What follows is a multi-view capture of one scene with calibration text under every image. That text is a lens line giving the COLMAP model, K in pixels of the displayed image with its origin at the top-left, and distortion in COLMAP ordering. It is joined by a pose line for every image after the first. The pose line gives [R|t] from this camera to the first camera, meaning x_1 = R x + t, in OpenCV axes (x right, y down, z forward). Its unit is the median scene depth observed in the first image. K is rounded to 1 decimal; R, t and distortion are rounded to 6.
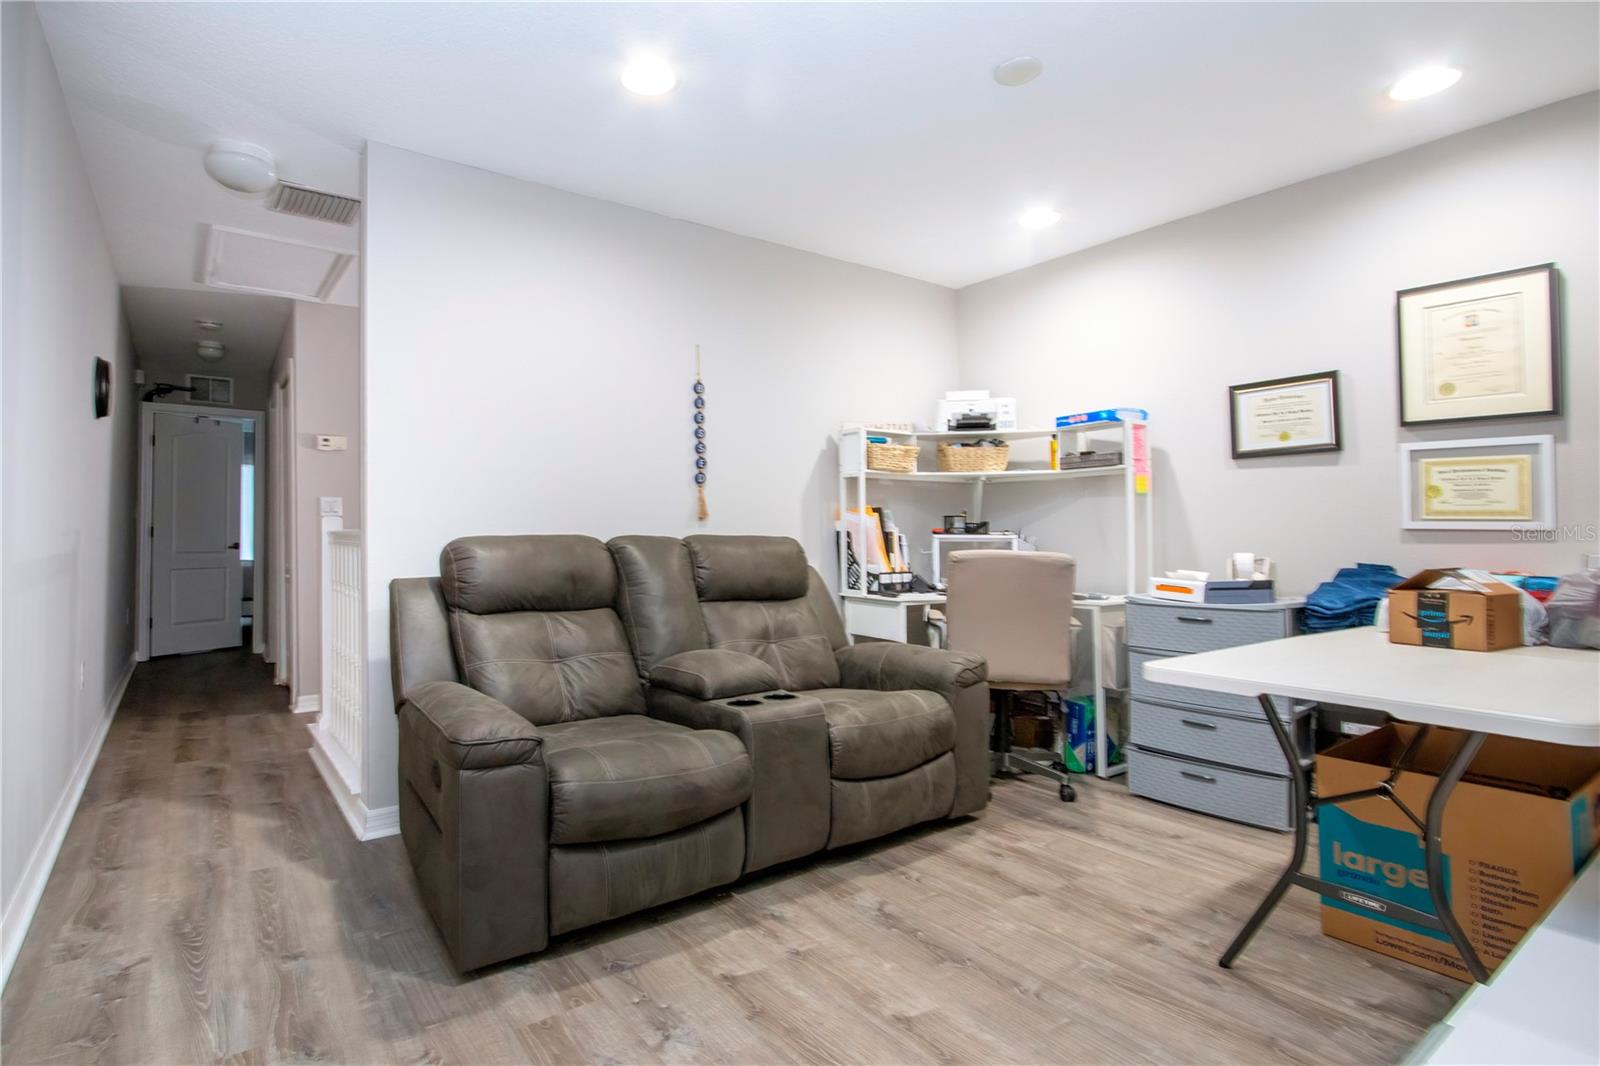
lens RADIAL K [[818.5, 0, 800.0], [0, 818.5, 533.0], [0, 0, 1]] dist [-0.001112, -0.000284]
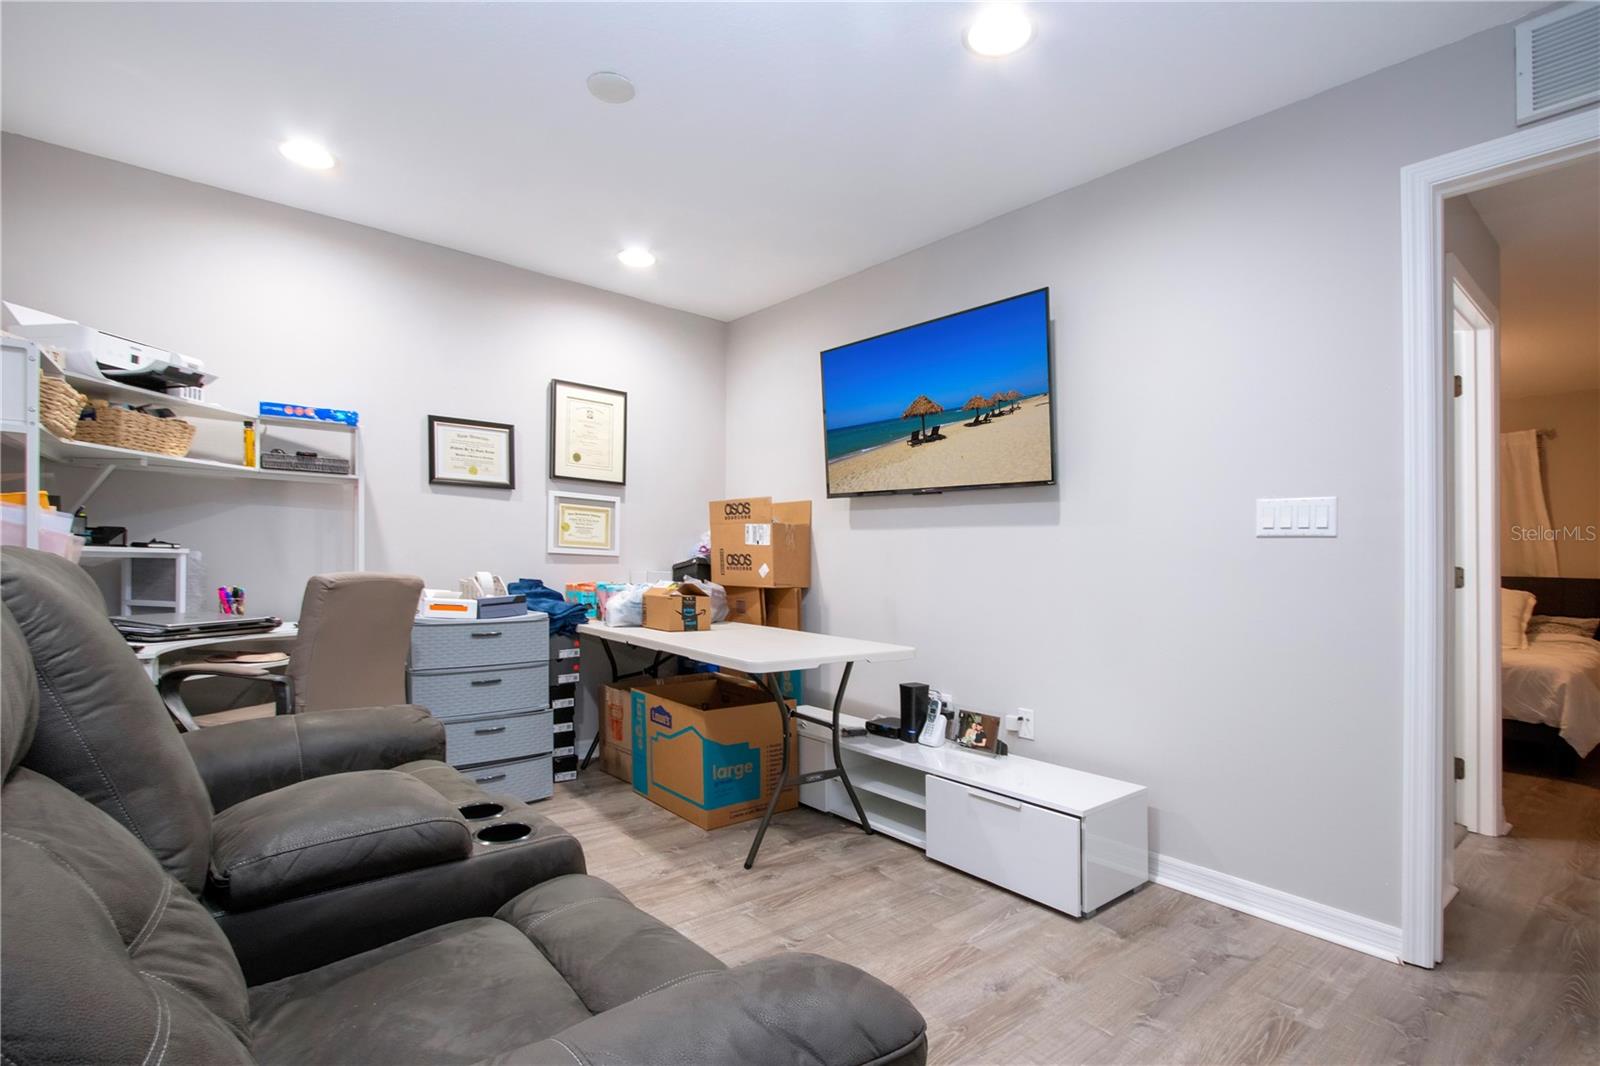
lens RADIAL K [[757.0, 0, 739.6], [0, 757.0, 543.4], [0, 0, 1]] dist [0.000993, 0.000257]
pose [[-0.007930, 0.022202, 0.999722, -0.543499], [-0.027046, 0.999383, -0.022409, -0.000880], [-0.999603, -0.027216, -0.007325, 0.704392]]
